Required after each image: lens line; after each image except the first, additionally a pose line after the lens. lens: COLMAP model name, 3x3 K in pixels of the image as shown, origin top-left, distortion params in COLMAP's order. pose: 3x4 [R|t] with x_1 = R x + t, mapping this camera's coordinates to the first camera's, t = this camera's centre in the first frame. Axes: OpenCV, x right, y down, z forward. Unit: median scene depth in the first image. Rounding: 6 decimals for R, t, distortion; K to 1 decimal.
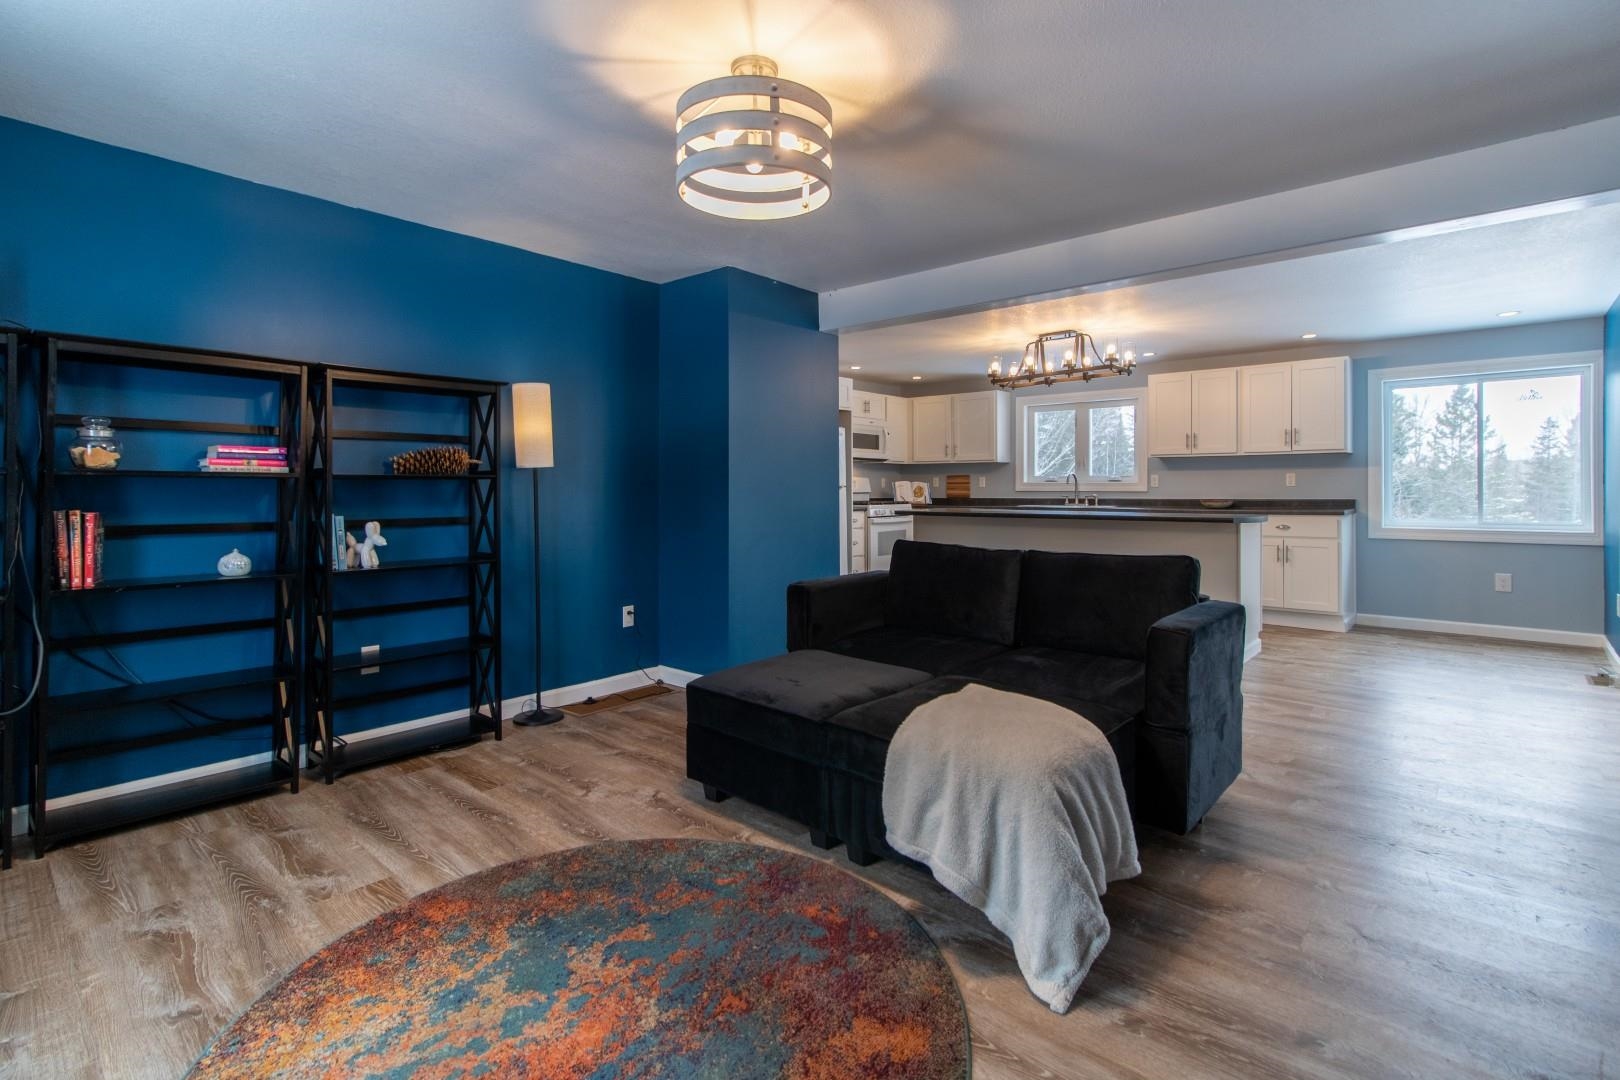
lens RADIAL K [[781.3, 0, 813.7], [0, 781.3, 490.9], [0, 0, 1]] dist [0.002473, 0.000022]
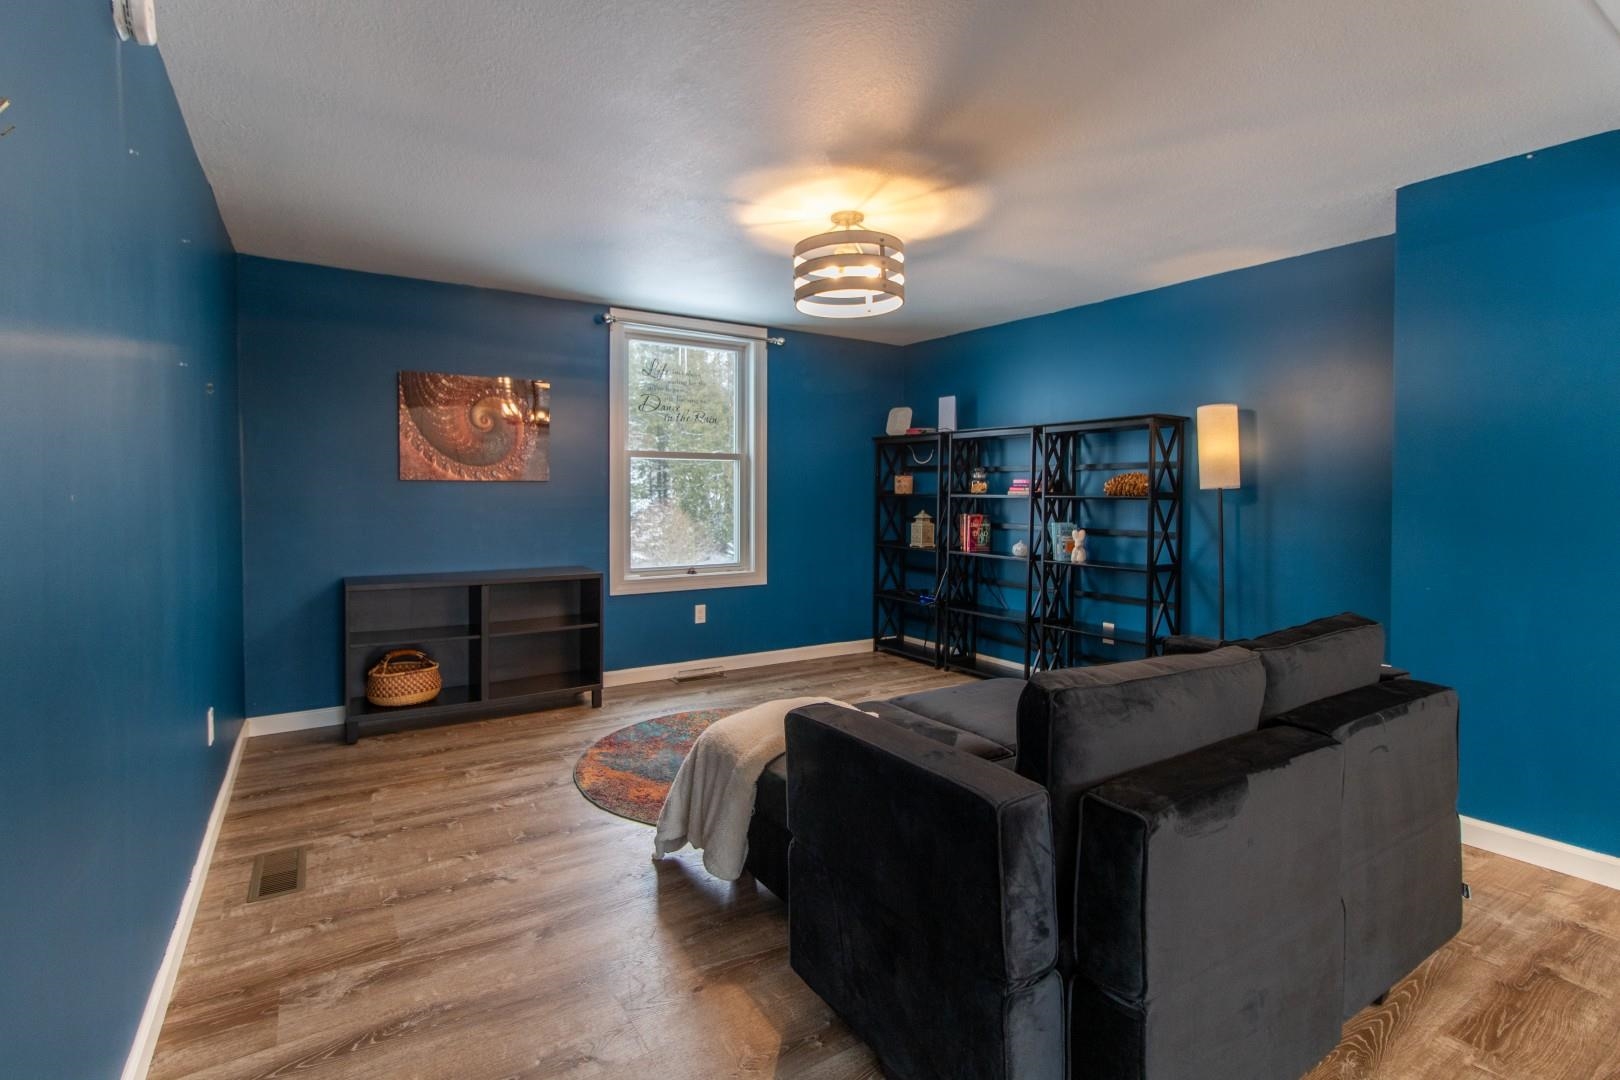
lens RADIAL K [[773.0, 0, 803.4], [0, 773.0, 493.5], [0, 0, 1]] dist [0.001852, 0.000438]
pose [[-0.283631, 0.002694, -0.958930, 0.437918], [-0.008042, 0.999954, 0.005188, -0.014029], [0.958900, 0.009183, -0.283597, 0.445355]]
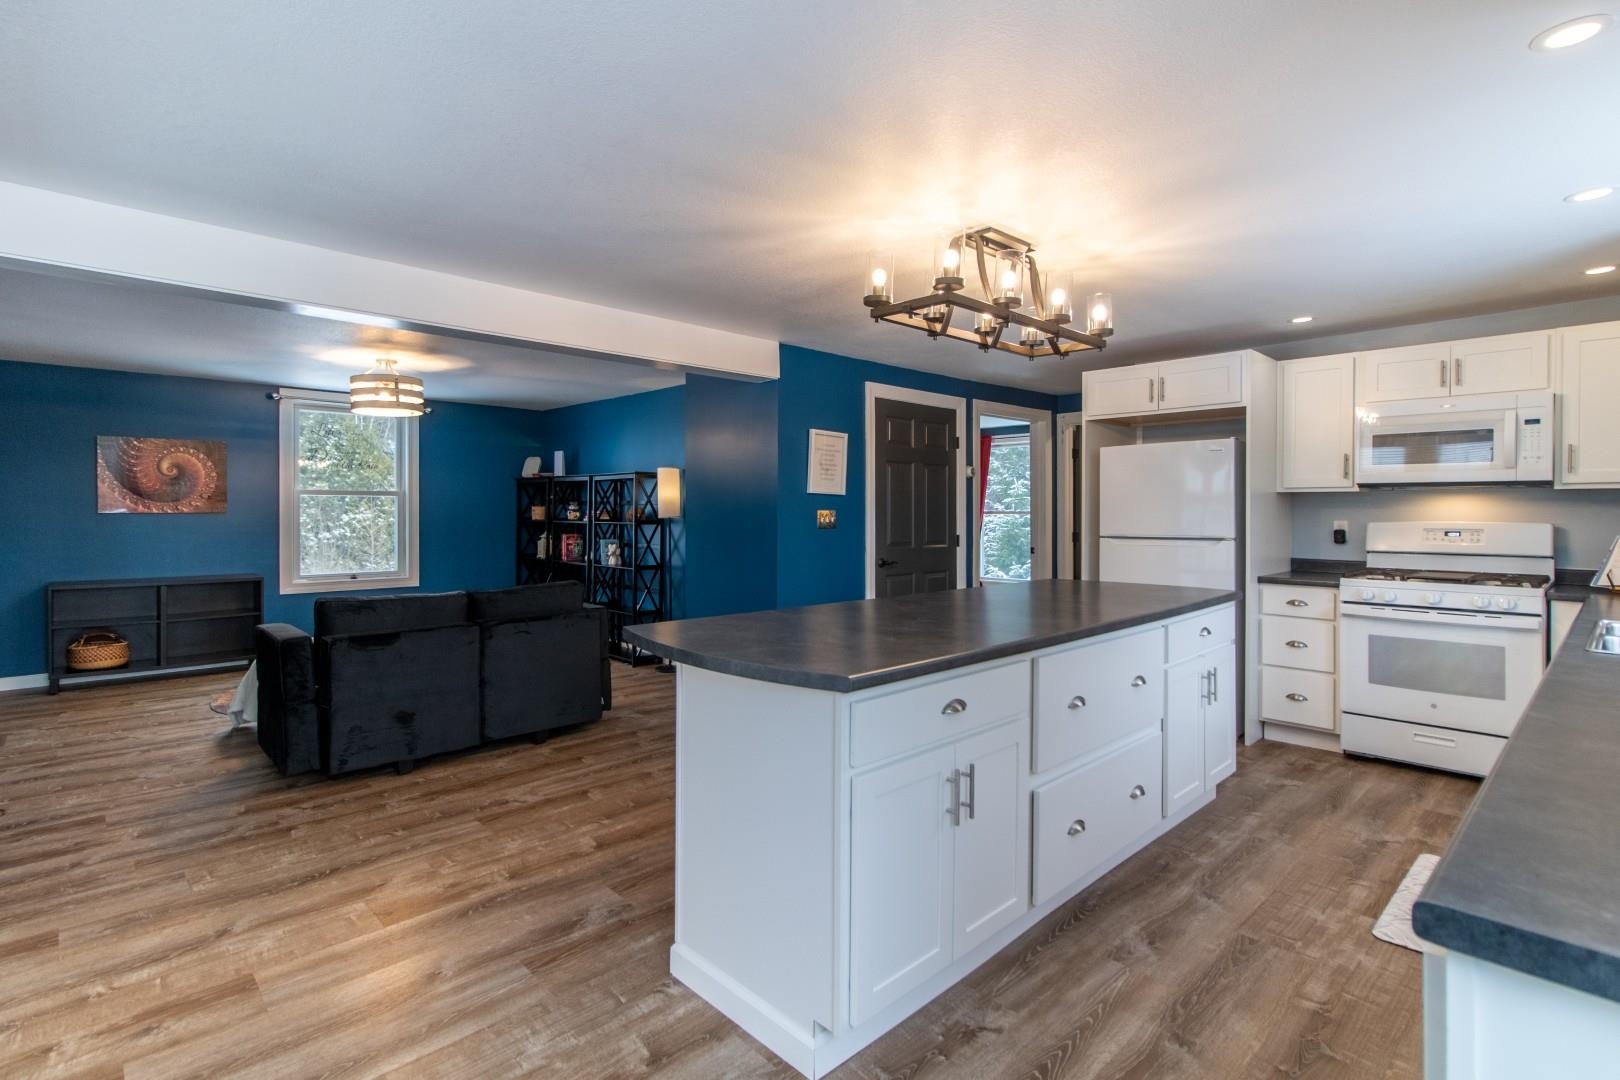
lens RADIAL K [[777.1, 0, 805.4], [0, 777.1, 514.5], [0, 0, 1]] dist [0.003686, 0.000734]
pose [[-0.096237, 0.006473, -0.995337, 0.737433], [-0.006598, 0.999953, 0.007141, -0.029377], [0.995337, 0.007255, -0.096190, 0.843705]]
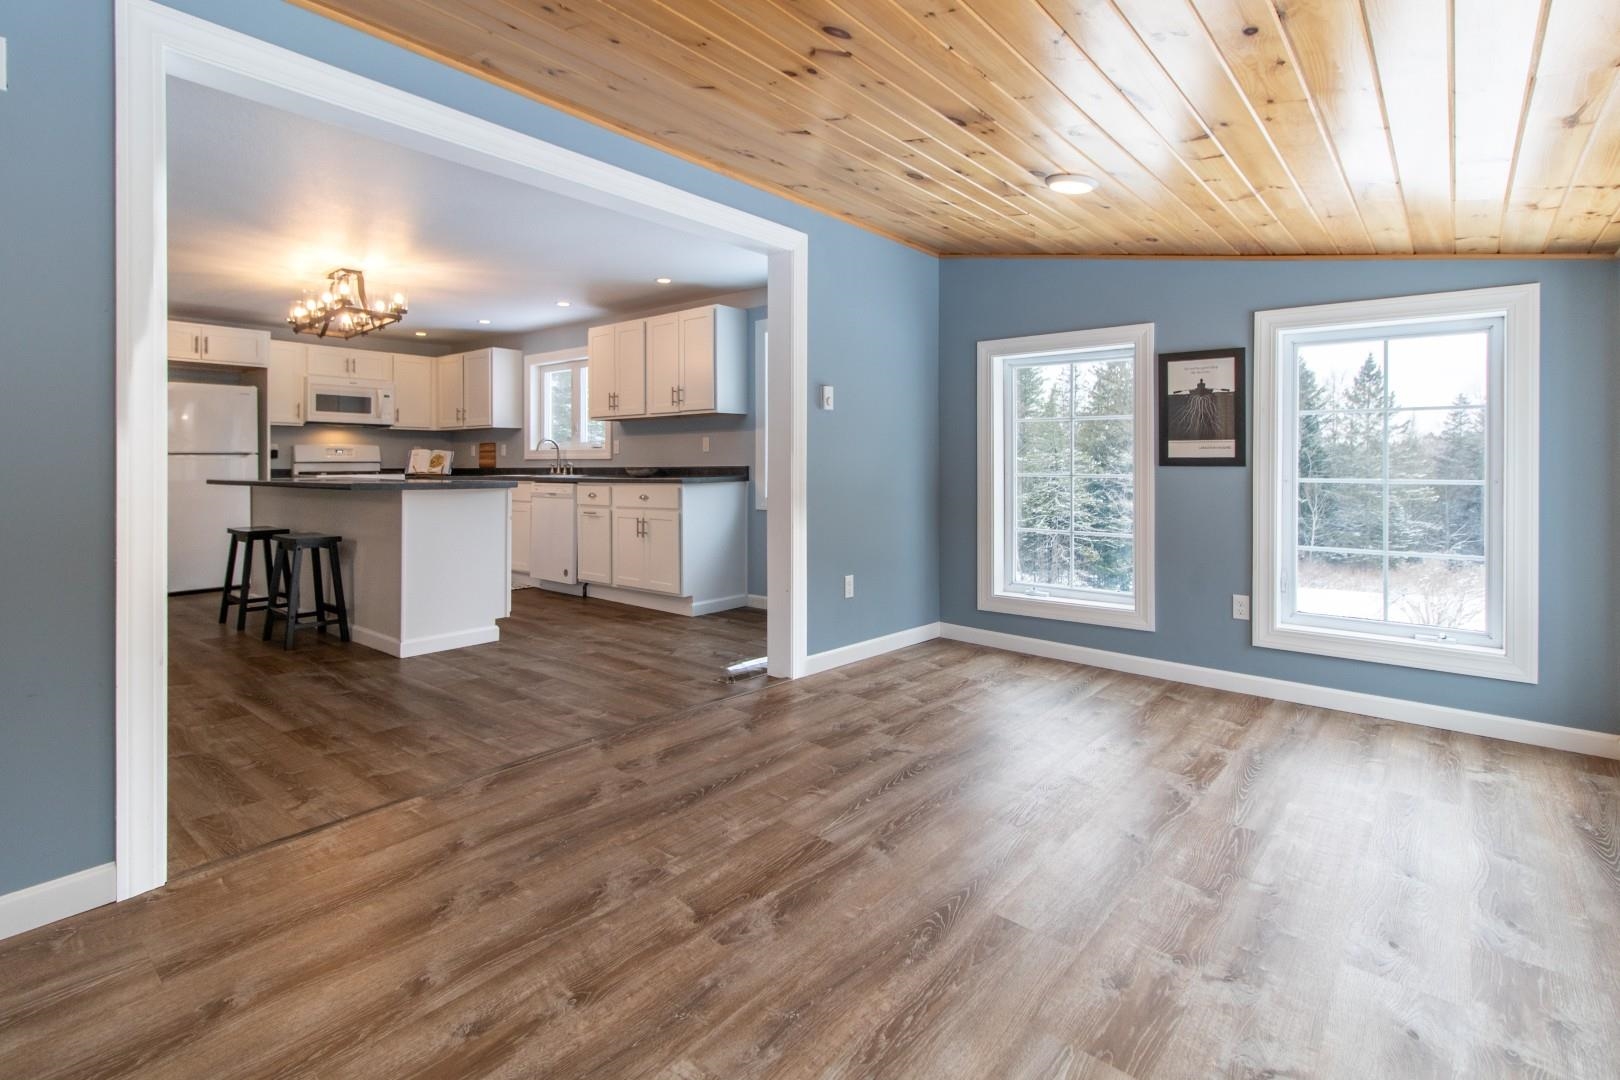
lens RADIAL K [[785.4, 0, 813.2], [0, 785.4, 463.9], [0, 0, 1]] dist [0.001661, 0.000255]
pose [[0.999469, -0.000542, 0.032572, 0.731297], [0.000706, 0.999987, -0.005018, 0.012915], [-0.032569, 0.005038, 0.999457, 0.102569]]
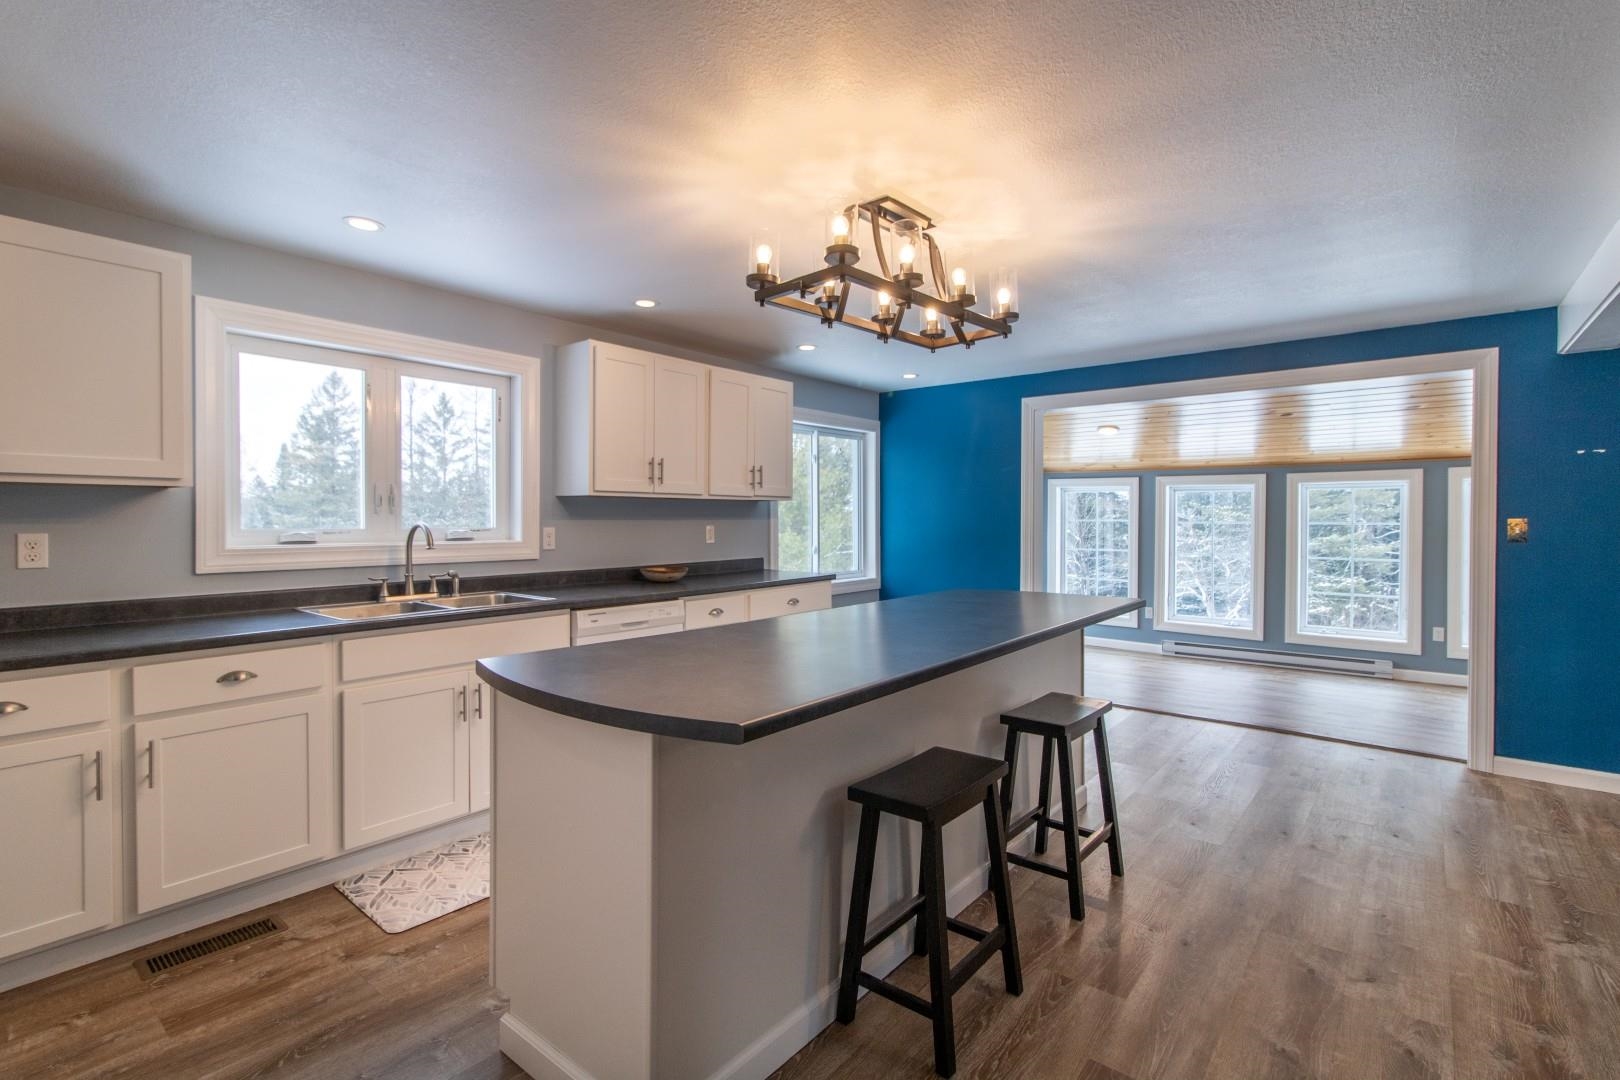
lens RADIAL K [[743.4, 0, 807.2], [0, 743.4, 516.8], [0, 0, 1]] dist [0.001304, 0.000200]
pose [[-0.036244, 0.000139, 0.999343, -0.098390], [0.001782, 0.999998, -0.000075, -0.031534], [-0.999341, 0.001779, -0.036244, 0.970086]]
